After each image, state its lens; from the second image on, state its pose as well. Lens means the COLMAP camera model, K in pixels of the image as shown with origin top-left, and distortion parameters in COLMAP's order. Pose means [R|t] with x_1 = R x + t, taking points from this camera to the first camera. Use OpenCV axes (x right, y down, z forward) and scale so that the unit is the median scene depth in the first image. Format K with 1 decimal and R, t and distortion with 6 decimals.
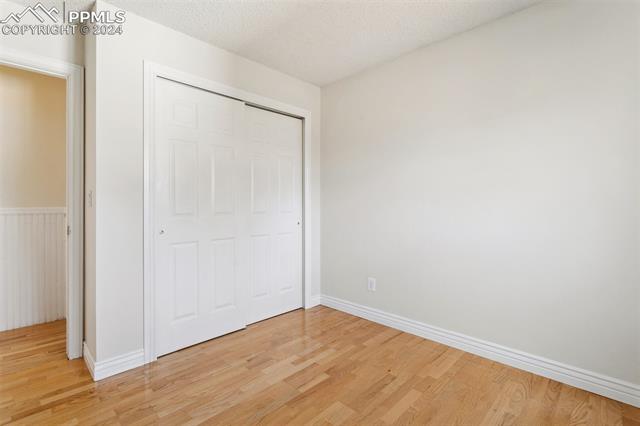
lens RADIAL K [[304.7, 0, 317.8], [0, 304.7, 211.0], [0, 0, 1]] dist [-0.000725, 0.000158]
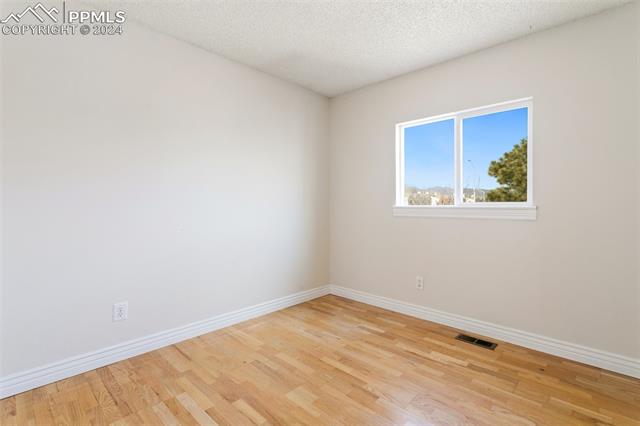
lens RADIAL K [[304.7, 0, 317.6], [0, 304.7, 208.2], [0, 0, 1]] dist [-0.000725, 0.000158]
pose [[-0.034255, -0.011941, 0.999342, -0.715457], [0.013693, 0.999829, 0.012416, -0.011861], [-0.999319, 0.014110, -0.034085, 0.685463]]
